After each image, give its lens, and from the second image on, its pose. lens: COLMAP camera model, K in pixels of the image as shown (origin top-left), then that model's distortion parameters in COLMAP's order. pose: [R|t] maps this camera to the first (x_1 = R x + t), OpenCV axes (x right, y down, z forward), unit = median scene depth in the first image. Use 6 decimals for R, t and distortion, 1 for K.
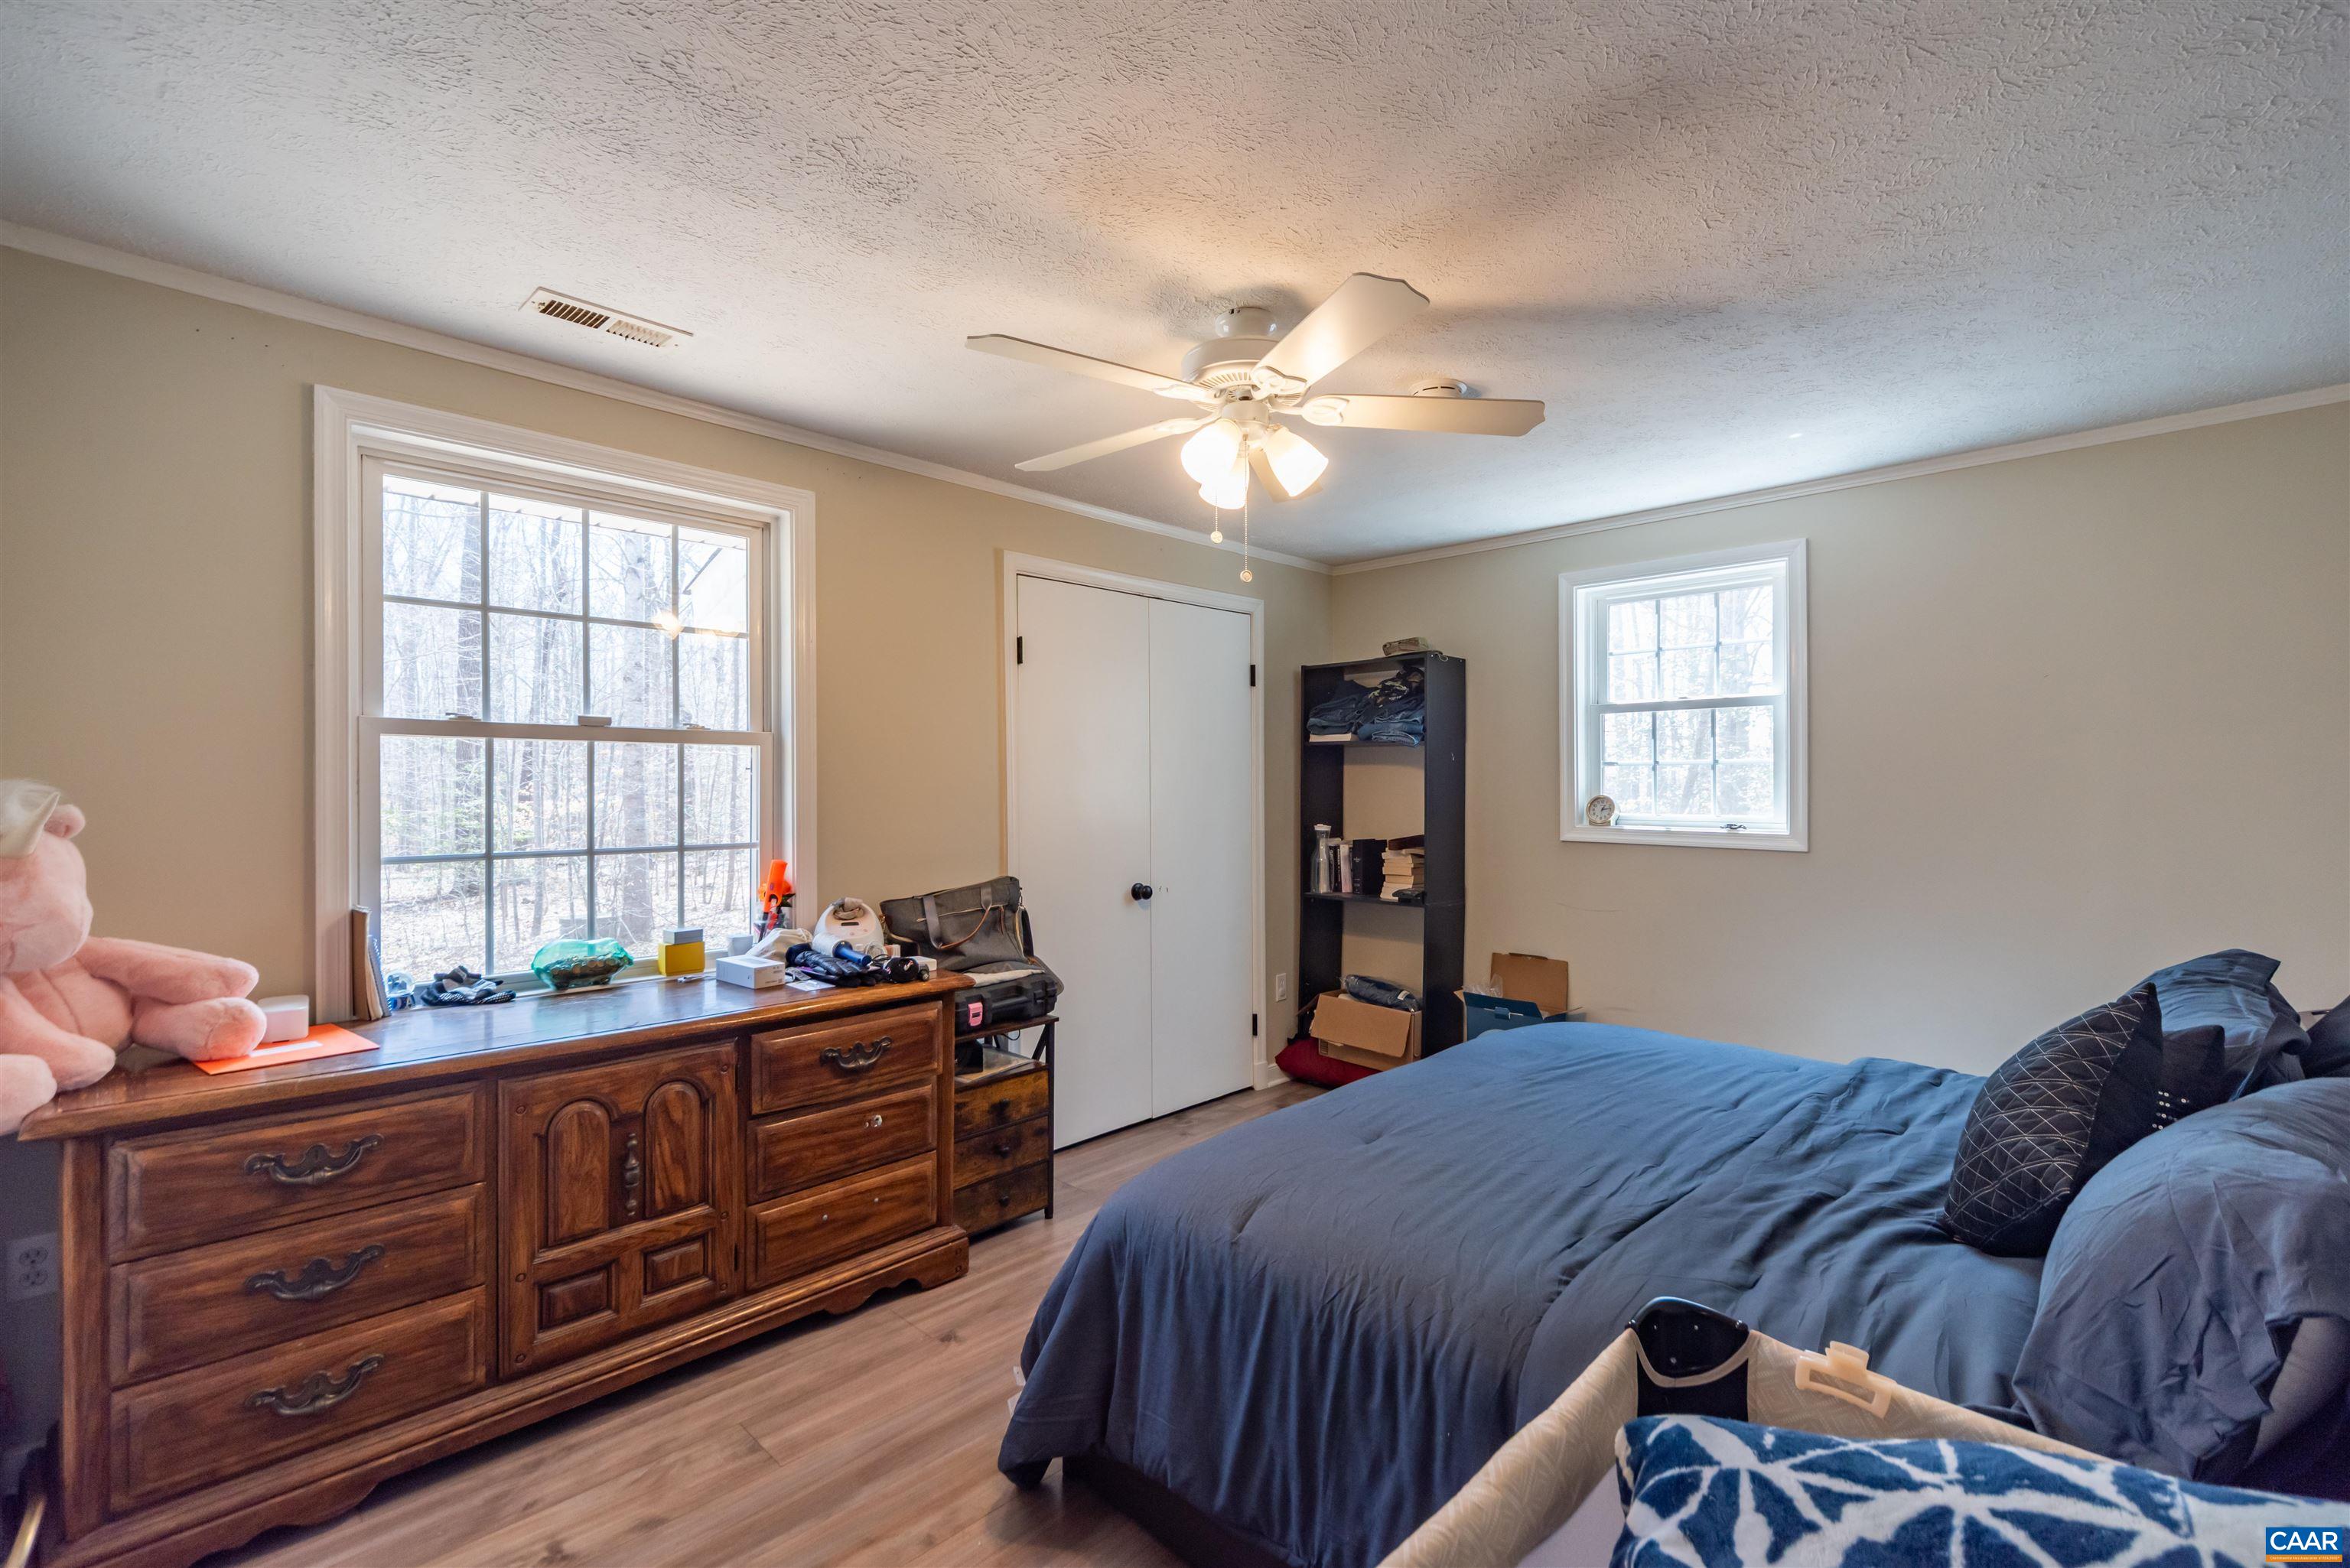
lens RADIAL K [[1069.7, 0, 1181.3], [0, 1069.7, 802.2], [0, 0, 1]] dist [0.002061, -0.000428]
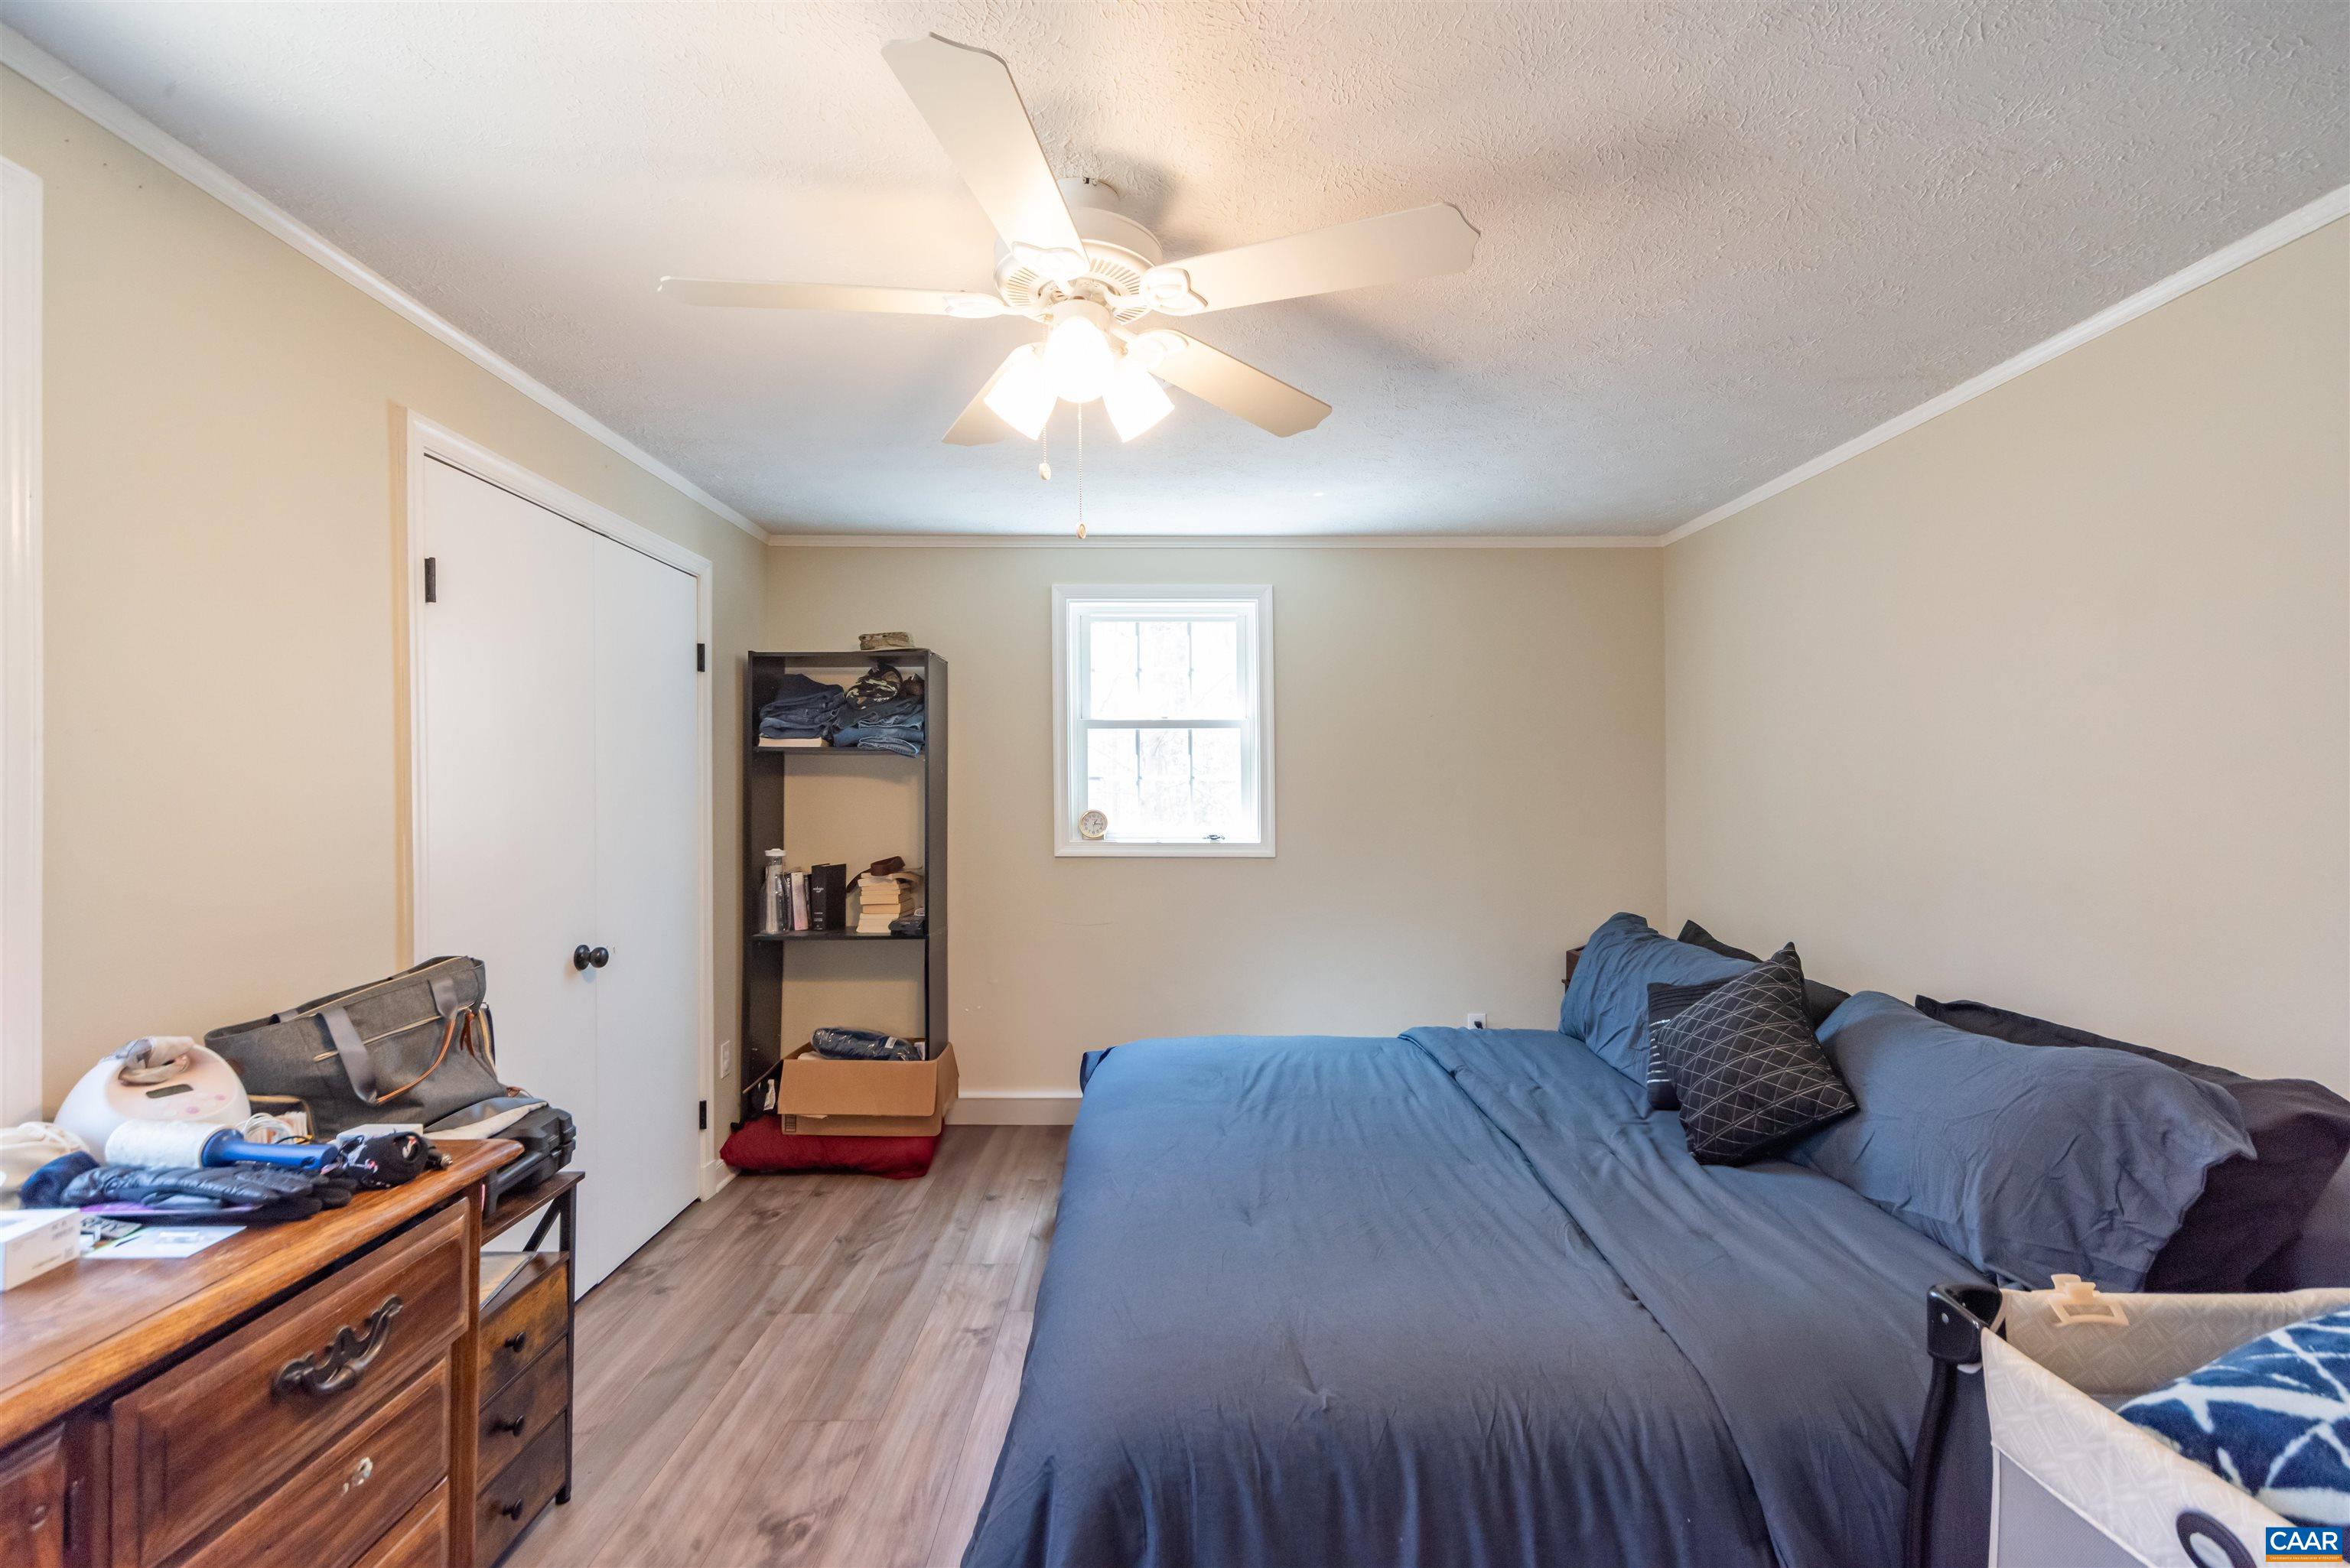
lens RADIAL K [[1047.0, 0, 1200.2], [0, 1047.0, 797.5], [0, 0, 1]] dist [0.004072, -0.000519]
pose [[0.691841, -0.001523, 0.722048, -0.272538], [0.013094, 0.999860, -0.010437, -0.006961], [-0.721931, 0.016675, 0.691764, 0.271303]]
